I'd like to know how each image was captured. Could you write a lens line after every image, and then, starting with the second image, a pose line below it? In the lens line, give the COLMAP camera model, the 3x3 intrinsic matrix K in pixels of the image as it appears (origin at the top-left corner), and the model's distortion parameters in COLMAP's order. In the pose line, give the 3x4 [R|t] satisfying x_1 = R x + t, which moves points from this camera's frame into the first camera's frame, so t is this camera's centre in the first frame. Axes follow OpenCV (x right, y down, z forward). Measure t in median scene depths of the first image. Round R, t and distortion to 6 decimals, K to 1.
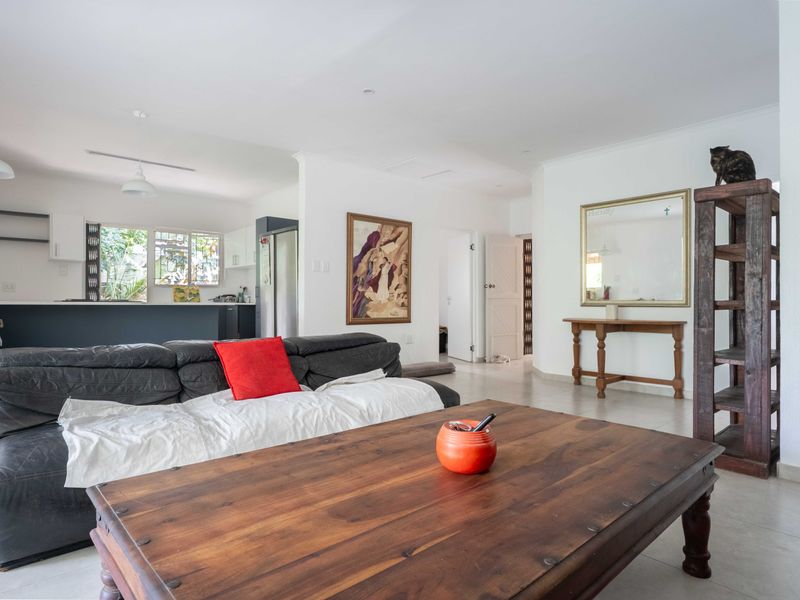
lens RADIAL K [[483.6, 0, 402.7], [0, 483.6, 298.4], [0, 0, 1]] dist [-0.003159, -0.001174]
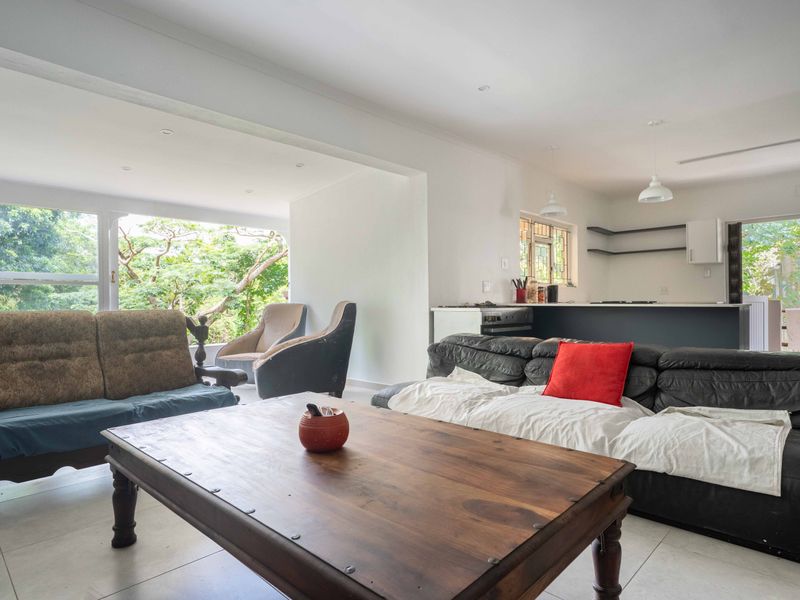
lens RADIAL K [[483.6, 0, 402.7], [0, 483.6, 298.4], [0, 0, 1]] dist [-0.003159, -0.001174]
pose [[0.058066, -0.006785, -0.998290, 0.502016], [0.010631, 0.999924, -0.006178, -0.004061], [0.998256, -0.010254, 0.058133, 0.419526]]
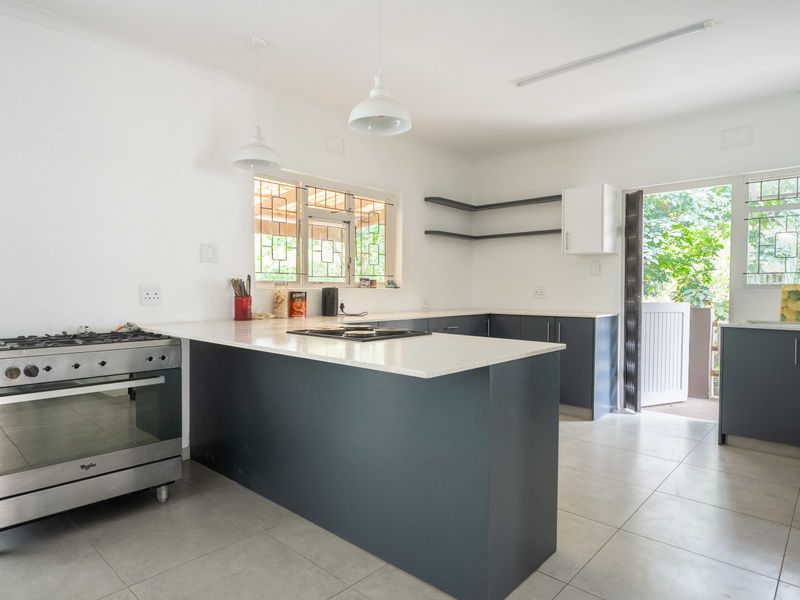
lens RADIAL K [[483.6, 0, 402.7], [0, 483.6, 298.4], [0, 0, 1]] dist [-0.003159, -0.001174]
pose [[0.070522, 0.028508, -0.997103, -0.029411], [0.003784, 0.999577, 0.028847, -0.055145], [0.997503, -0.005808, 0.070385, 1.053359]]
